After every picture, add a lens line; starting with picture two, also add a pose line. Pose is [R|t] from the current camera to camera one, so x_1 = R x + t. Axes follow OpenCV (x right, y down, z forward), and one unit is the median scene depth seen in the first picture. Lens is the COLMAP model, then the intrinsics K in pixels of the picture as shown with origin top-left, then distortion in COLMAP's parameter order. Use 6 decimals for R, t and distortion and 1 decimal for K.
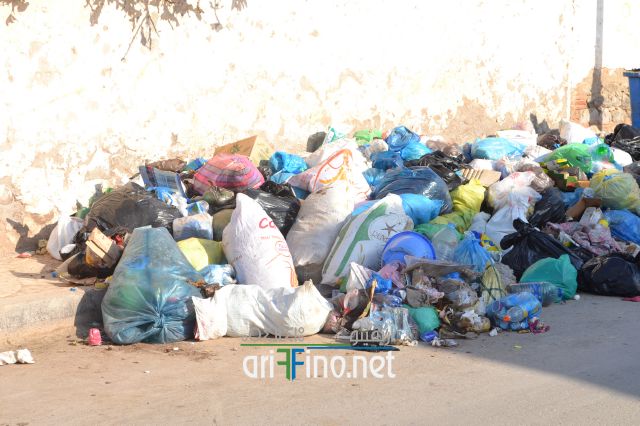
lens RADIAL K [[1487.5, 0, 320.0], [0, 1487.5, 213.0], [0, 0, 1]] dist [0.026711, 0.234789]
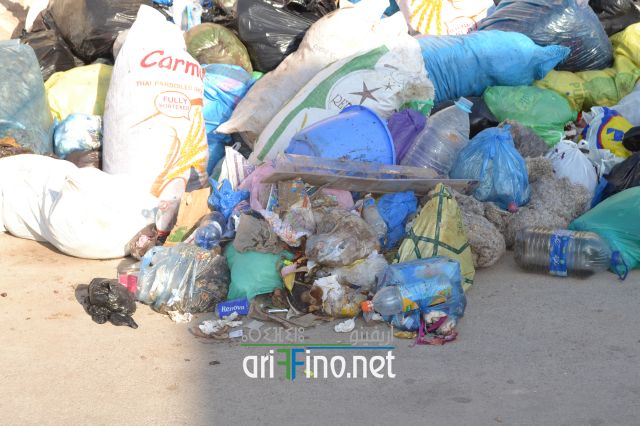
lens RADIAL K [[1487.5, 0, 320.0], [0, 1487.5, 213.0], [0, 0, 1]] dist [0.026711, 0.234789]
pose [[0.825252, 0.191496, -0.531309, 0.374932], [-0.084055, 0.971929, 0.219747, -0.075760], [0.558475, -0.136688, 0.818182, 0.529178]]
